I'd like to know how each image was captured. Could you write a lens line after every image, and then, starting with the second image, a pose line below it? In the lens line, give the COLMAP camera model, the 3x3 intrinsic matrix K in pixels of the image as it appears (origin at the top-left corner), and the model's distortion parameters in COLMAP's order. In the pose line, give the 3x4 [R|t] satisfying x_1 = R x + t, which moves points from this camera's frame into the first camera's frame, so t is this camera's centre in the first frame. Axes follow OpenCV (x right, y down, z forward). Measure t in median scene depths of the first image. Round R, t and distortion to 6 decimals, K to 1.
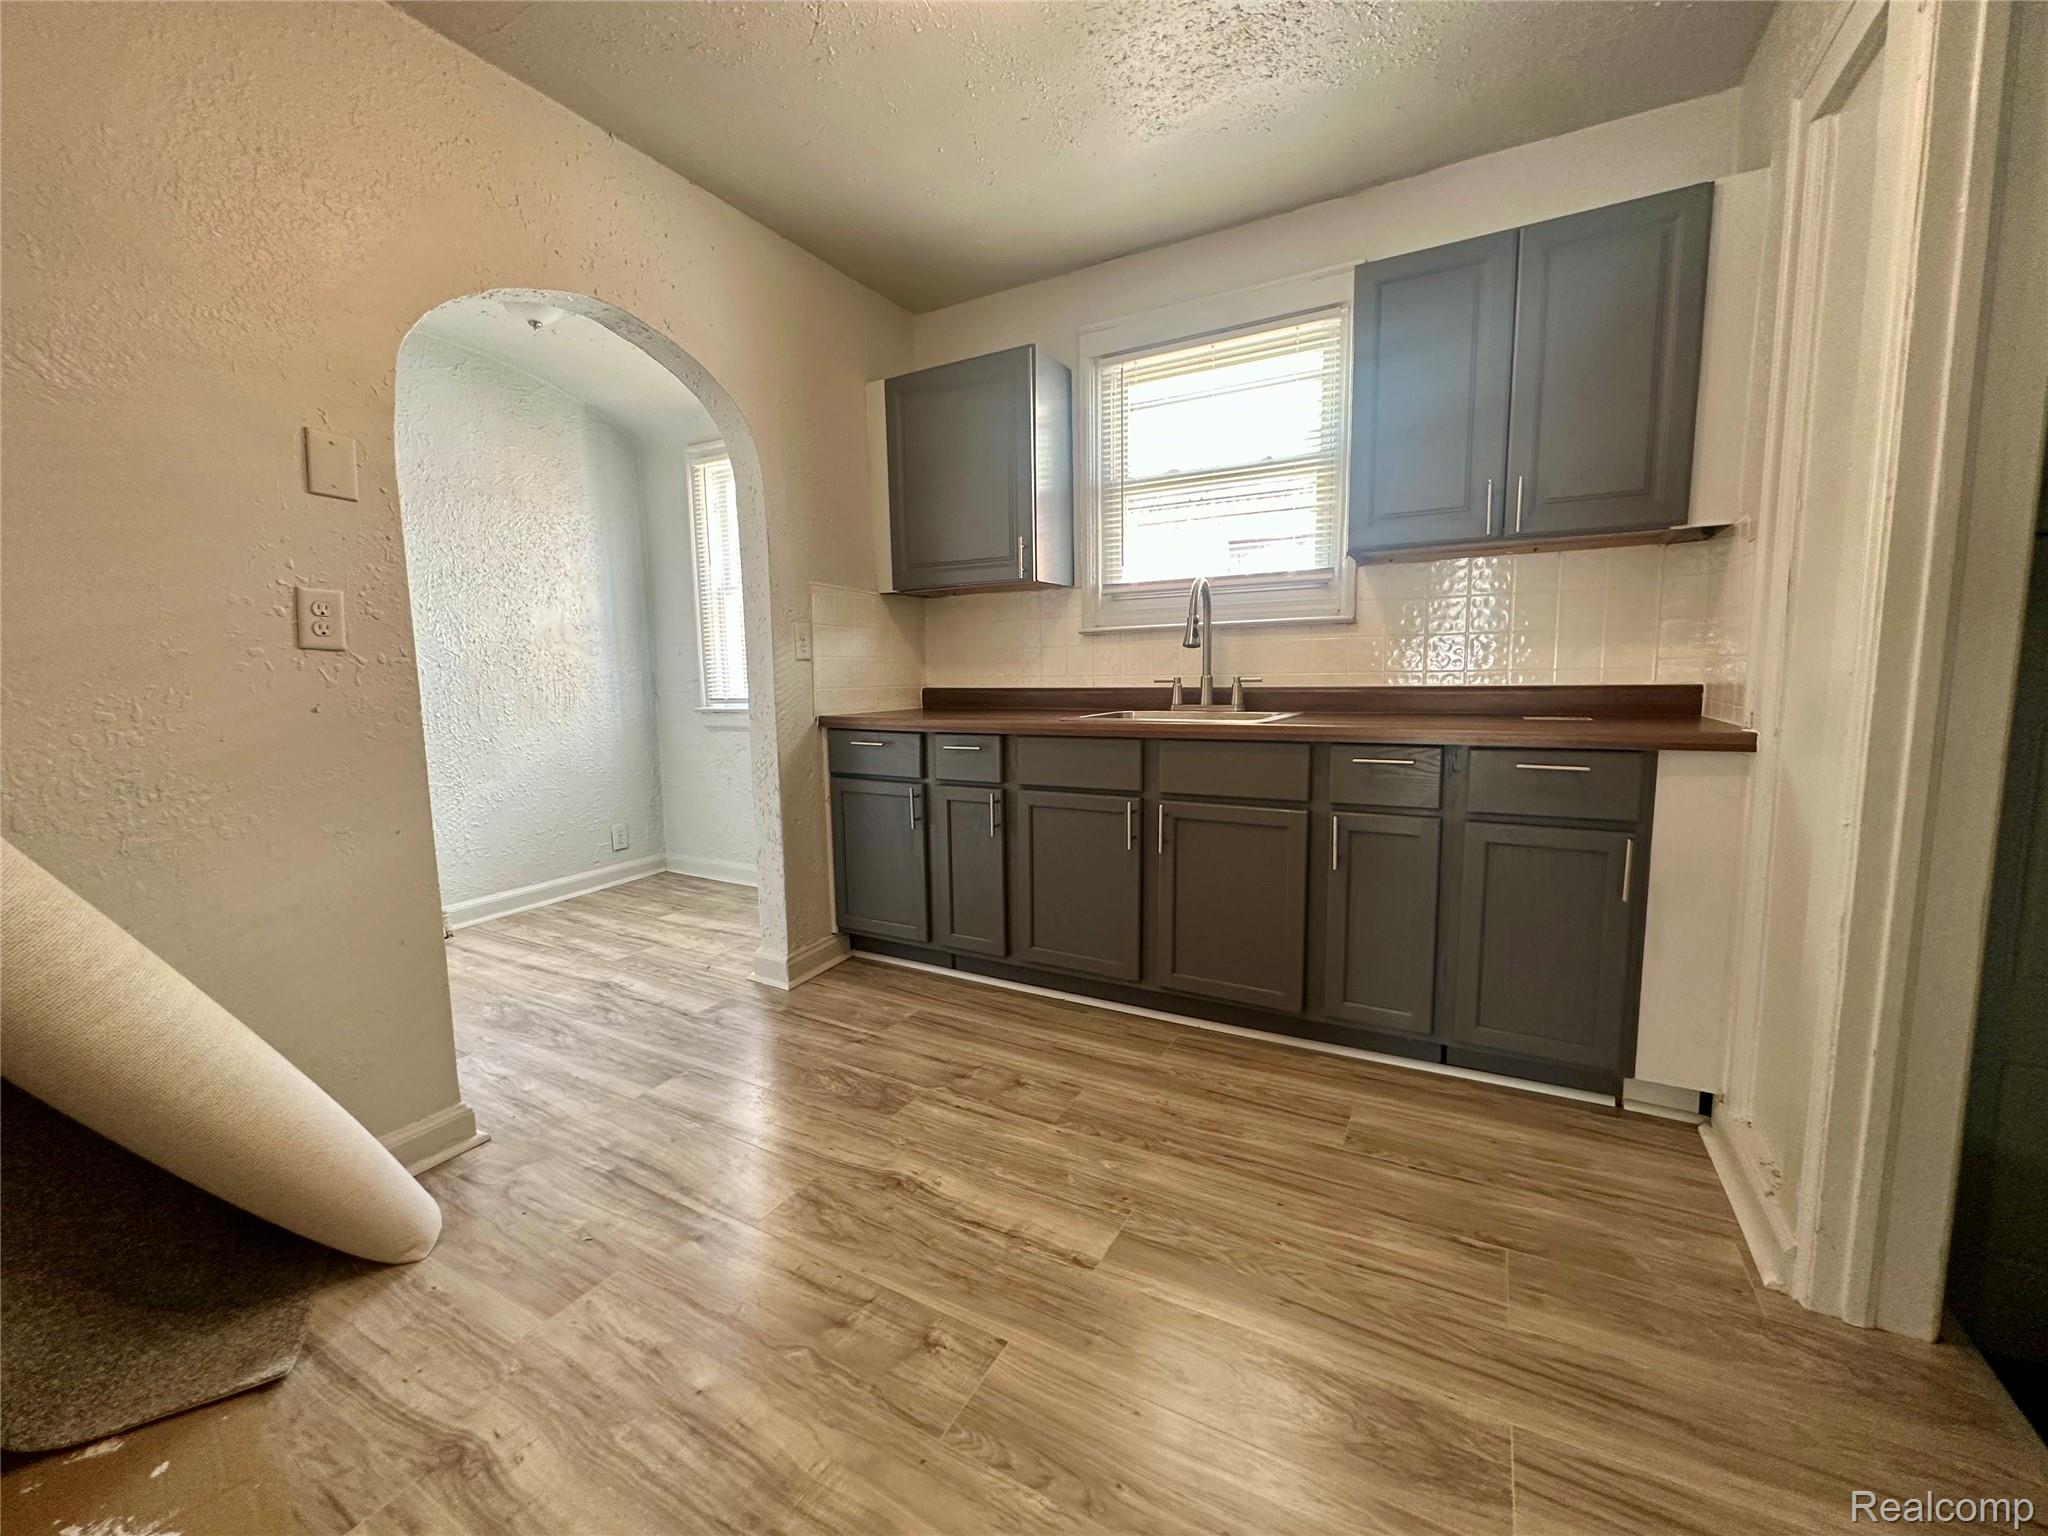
lens RADIAL K [[817.7, 0, 1019.6], [0, 817.7, 767.1], [0, 0, 1]] dist [-0.002212, -0.000193]
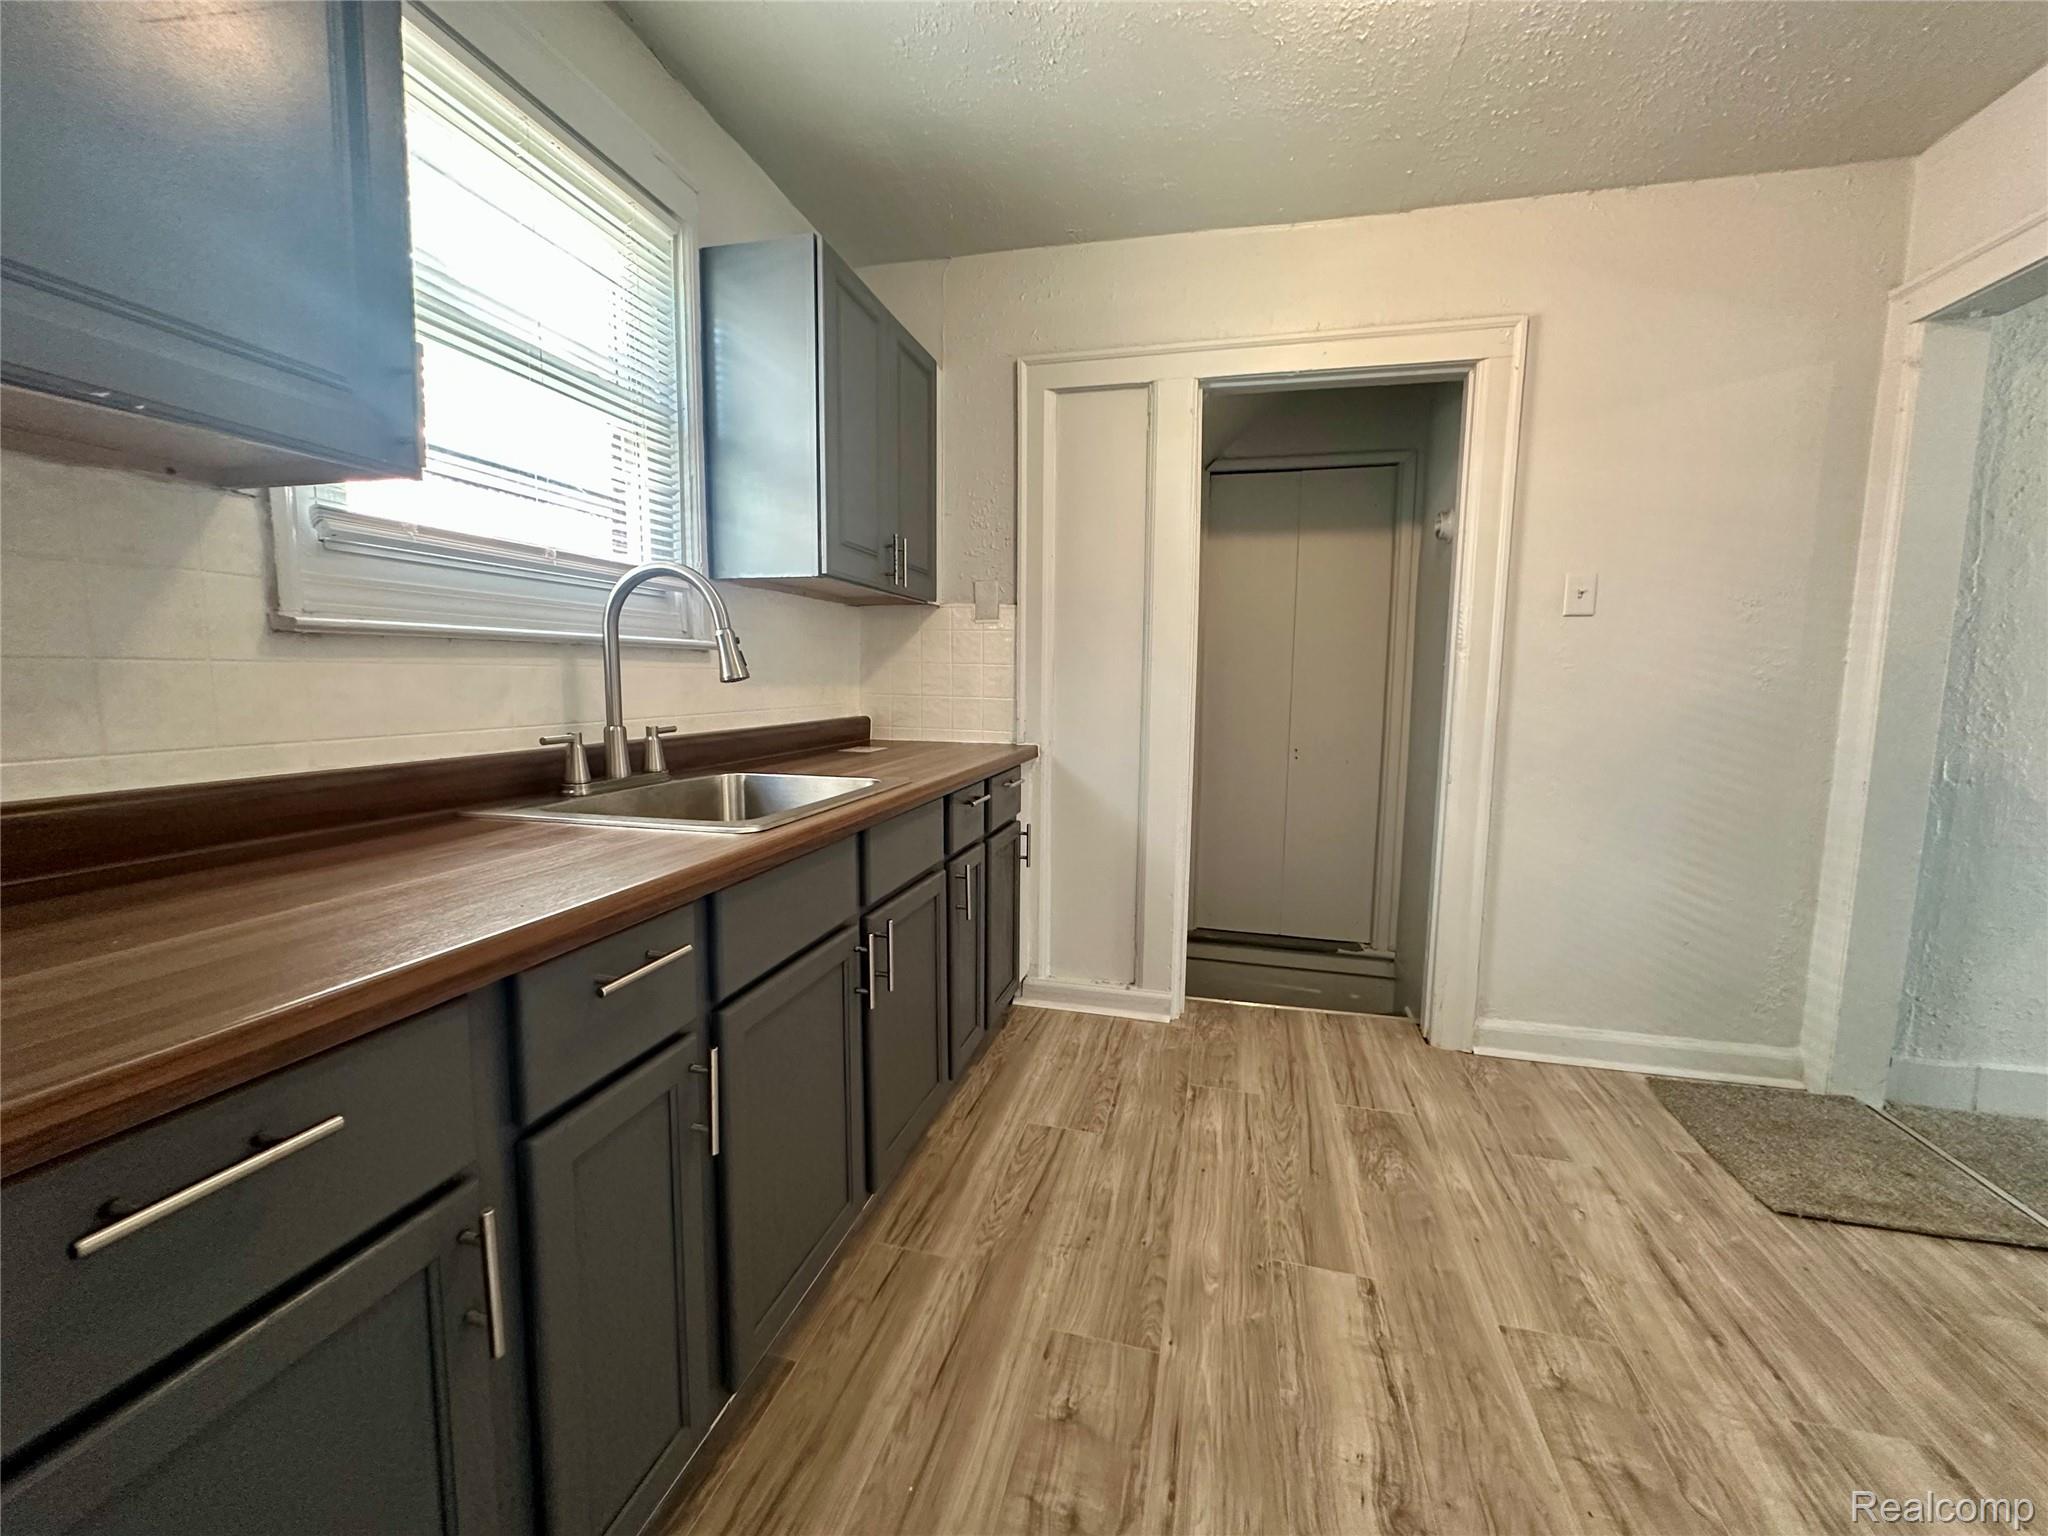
lens RADIAL K [[817.7, 0, 1026.1], [0, 817.7, 759.1], [0, 0, 1]] dist [-0.002212, -0.000193]
pose [[-0.271641, -0.081528, 0.958939, -0.470016], [0.105751, 0.987843, 0.113942, -0.142151], [-0.956571, 0.132360, -0.259717, 1.003076]]
